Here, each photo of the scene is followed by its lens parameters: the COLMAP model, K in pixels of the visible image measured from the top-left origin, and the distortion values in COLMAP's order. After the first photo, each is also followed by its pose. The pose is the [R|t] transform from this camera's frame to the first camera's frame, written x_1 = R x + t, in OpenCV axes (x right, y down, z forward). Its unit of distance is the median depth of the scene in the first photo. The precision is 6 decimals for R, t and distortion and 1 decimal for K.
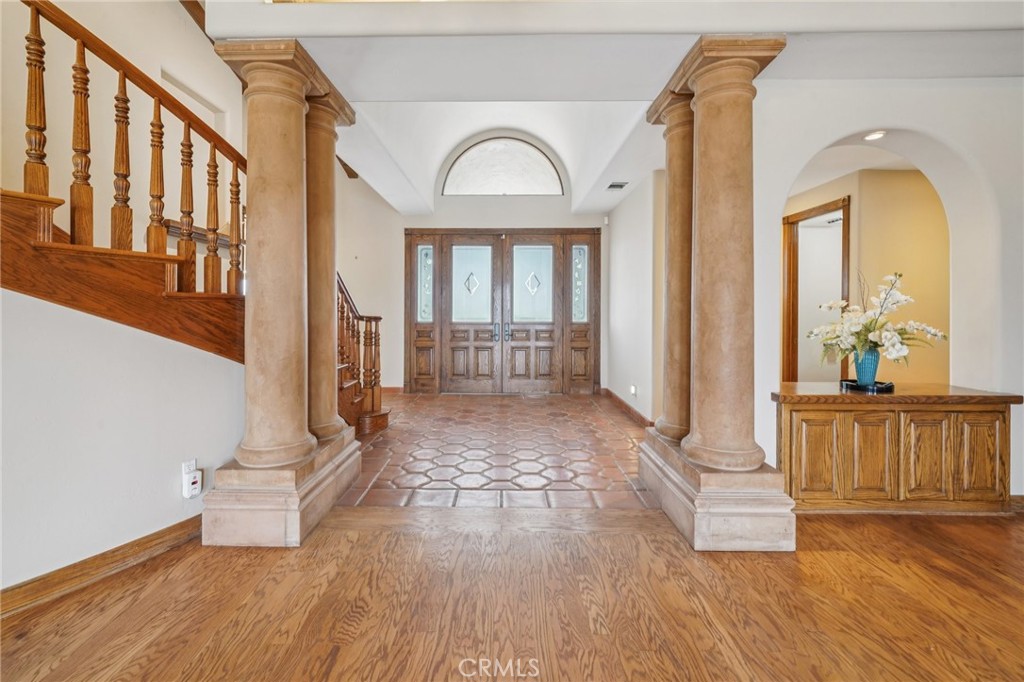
lens RADIAL K [[422.0, 0, 497.8], [0, 422.0, 311.4], [0, 0, 1]] dist [-0.002108, -0.000077]
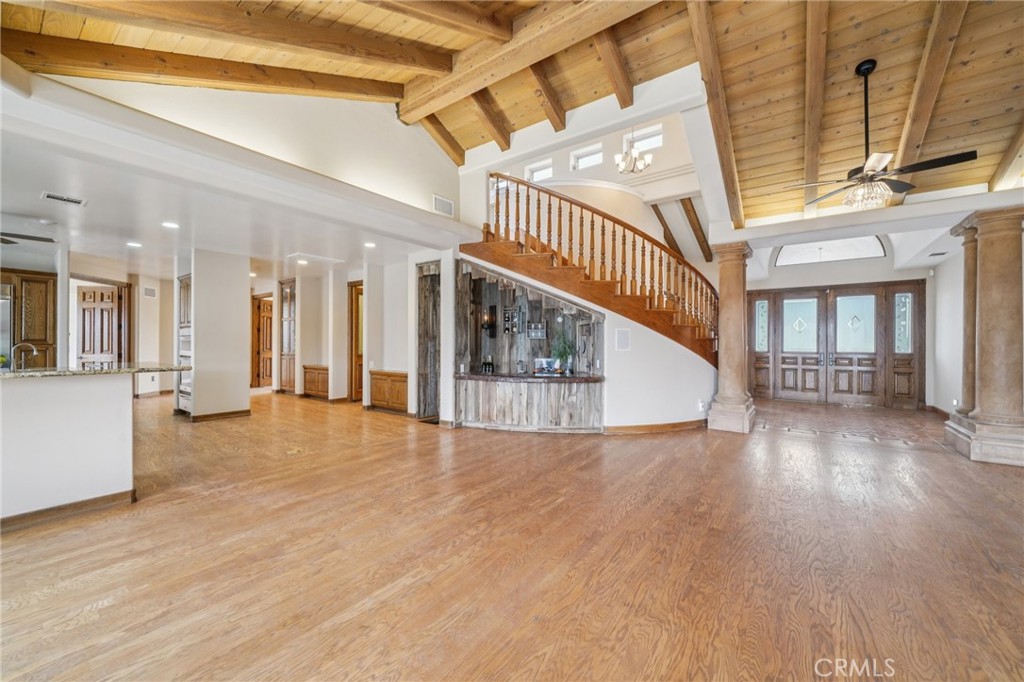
lens RADIAL K [[389.8, 0, 514.5], [0, 389.8, 342.8], [0, 0, 1]] dist [-0.002439, -0.000022]
pose [[0.819253, 0.000272, -0.573432, -0.098347], [-0.001498, 0.999997, -0.001666, -0.001664], [0.573430, 0.002224, 0.819252, -0.660072]]
